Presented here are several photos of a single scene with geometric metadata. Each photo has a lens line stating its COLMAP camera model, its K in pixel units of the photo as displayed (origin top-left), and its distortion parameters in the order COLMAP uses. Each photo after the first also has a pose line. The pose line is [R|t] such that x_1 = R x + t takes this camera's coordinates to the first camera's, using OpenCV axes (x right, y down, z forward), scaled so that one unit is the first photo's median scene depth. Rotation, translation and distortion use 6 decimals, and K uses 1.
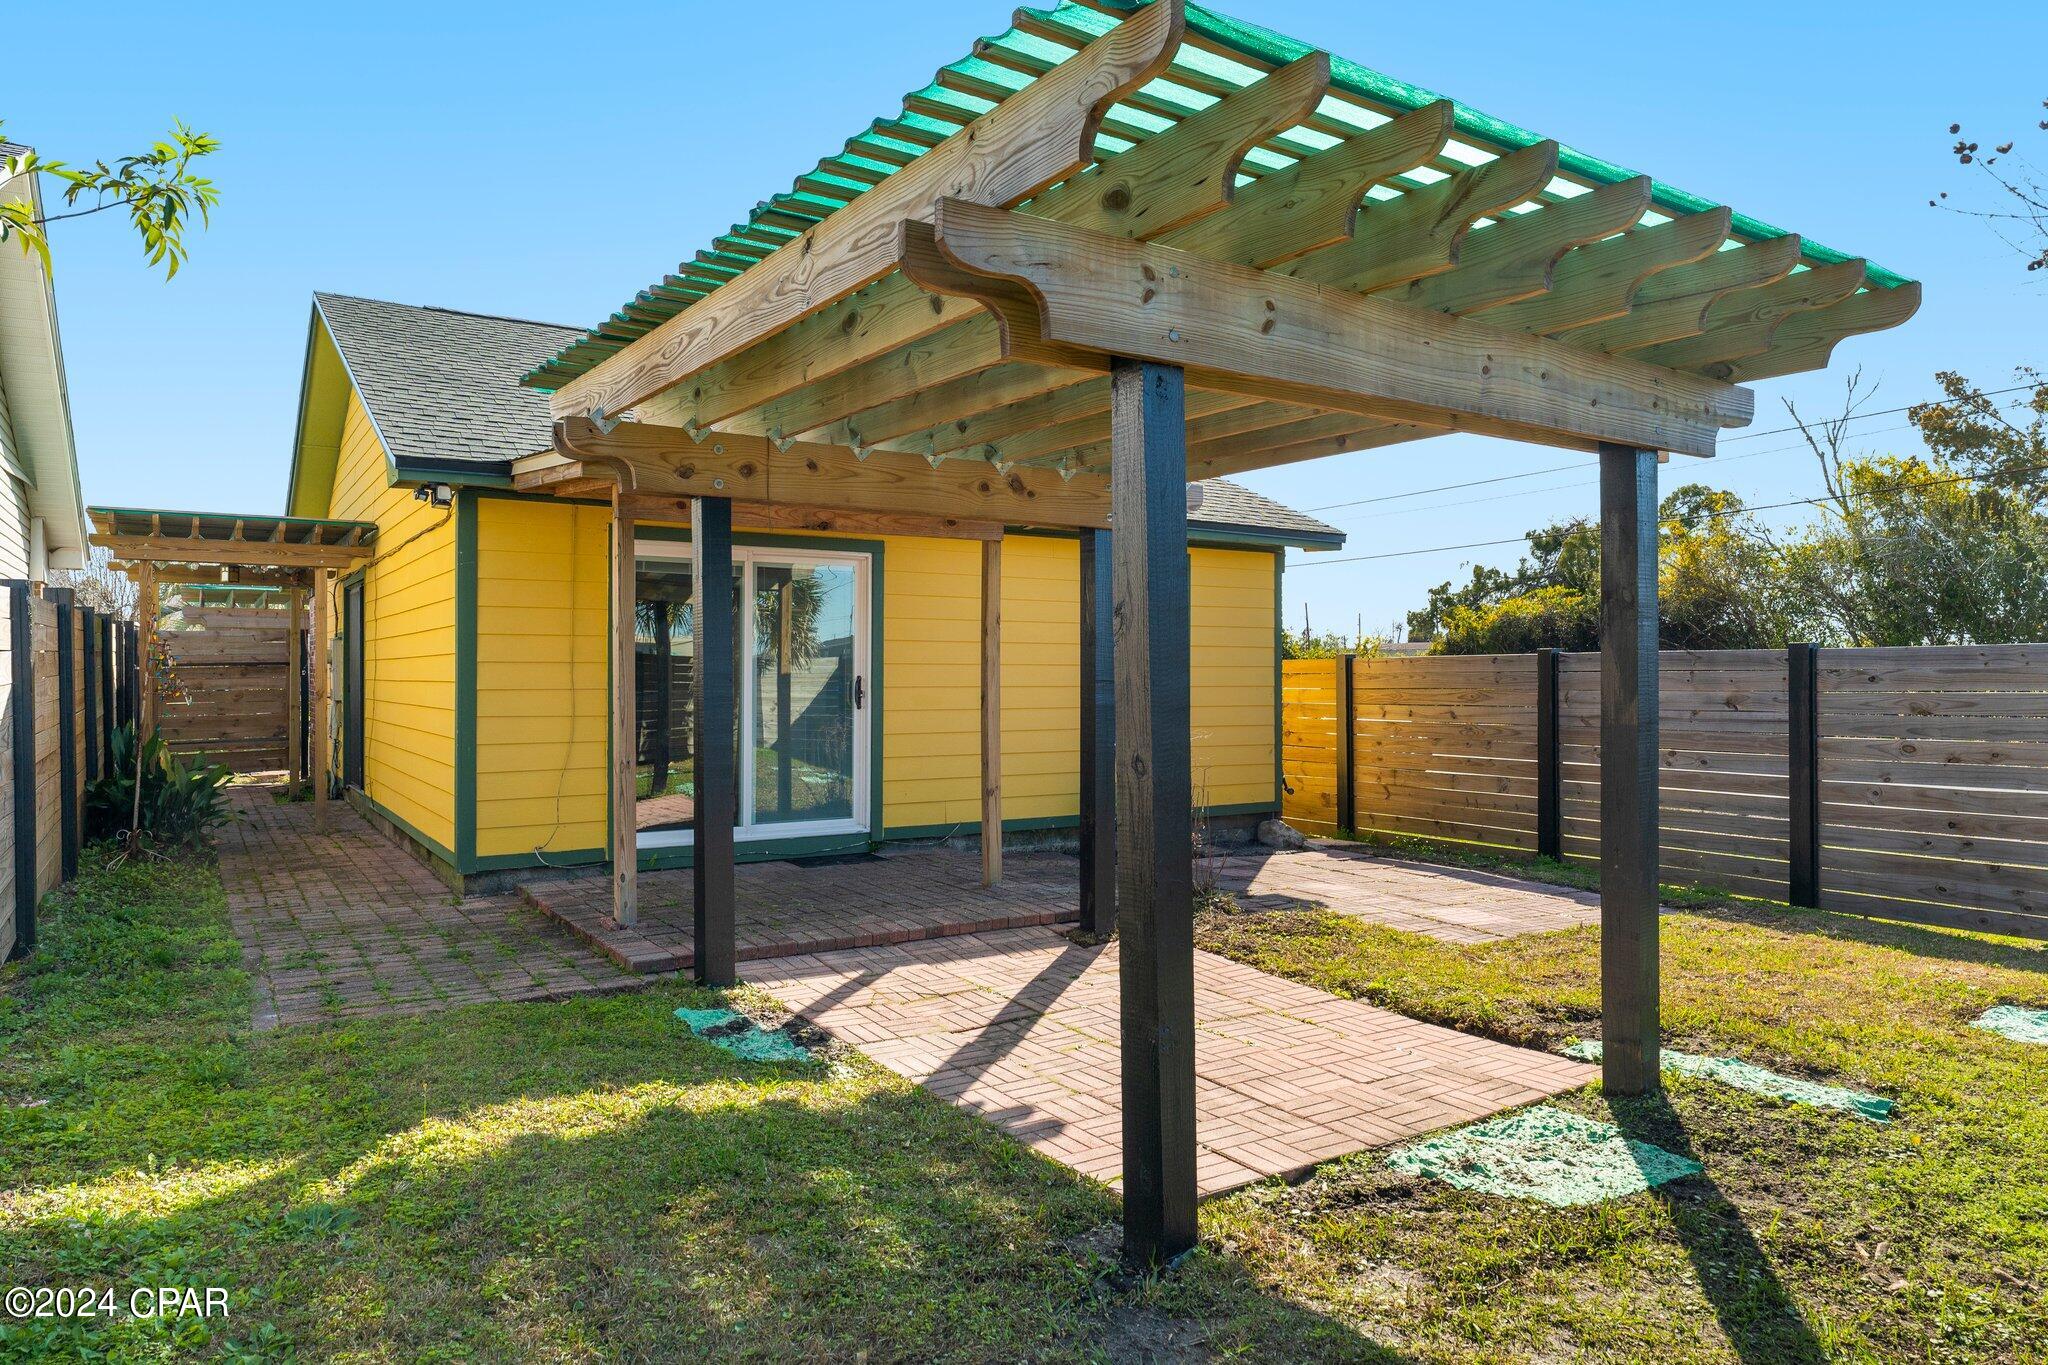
lens RADIAL K [[1315.8, 0, 1027.5], [0, 1315.8, 679.9], [0, 0, 1]] dist [-0.001550, 0.000229]
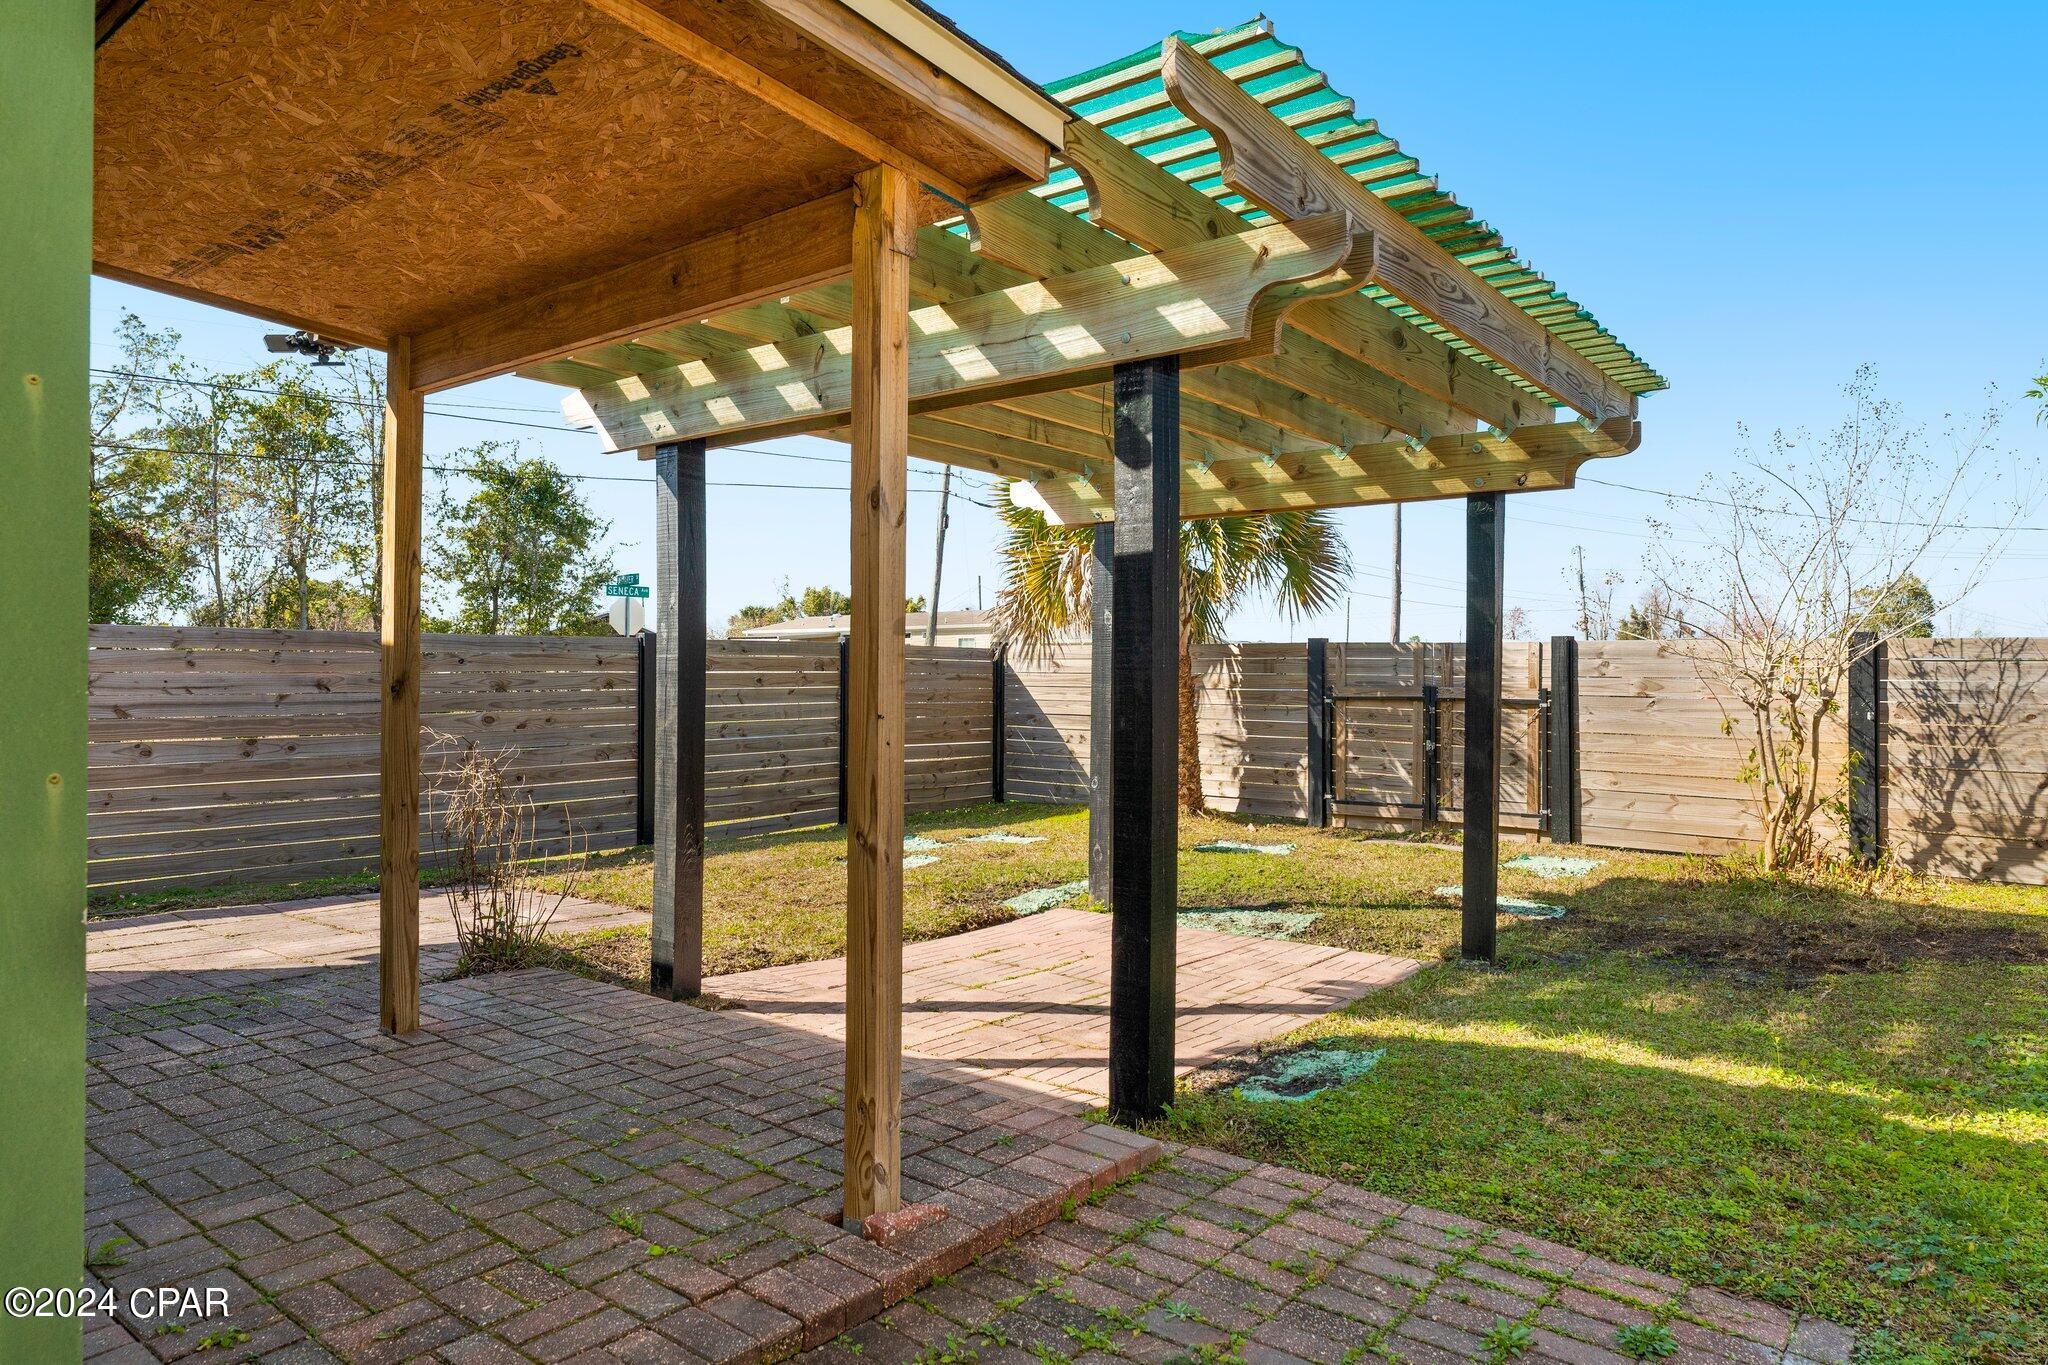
lens RADIAL K [[1269.6, 0, 1025.1], [0, 1269.6, 675.5], [0, 0, 1]] dist [0.000591, -0.000210]
pose [[-0.325531, -0.002100, 0.945529, -0.535556], [-0.000915, 0.999998, 0.001906, 0.008670], [-0.945531, -0.000245, -0.325533, 0.834709]]
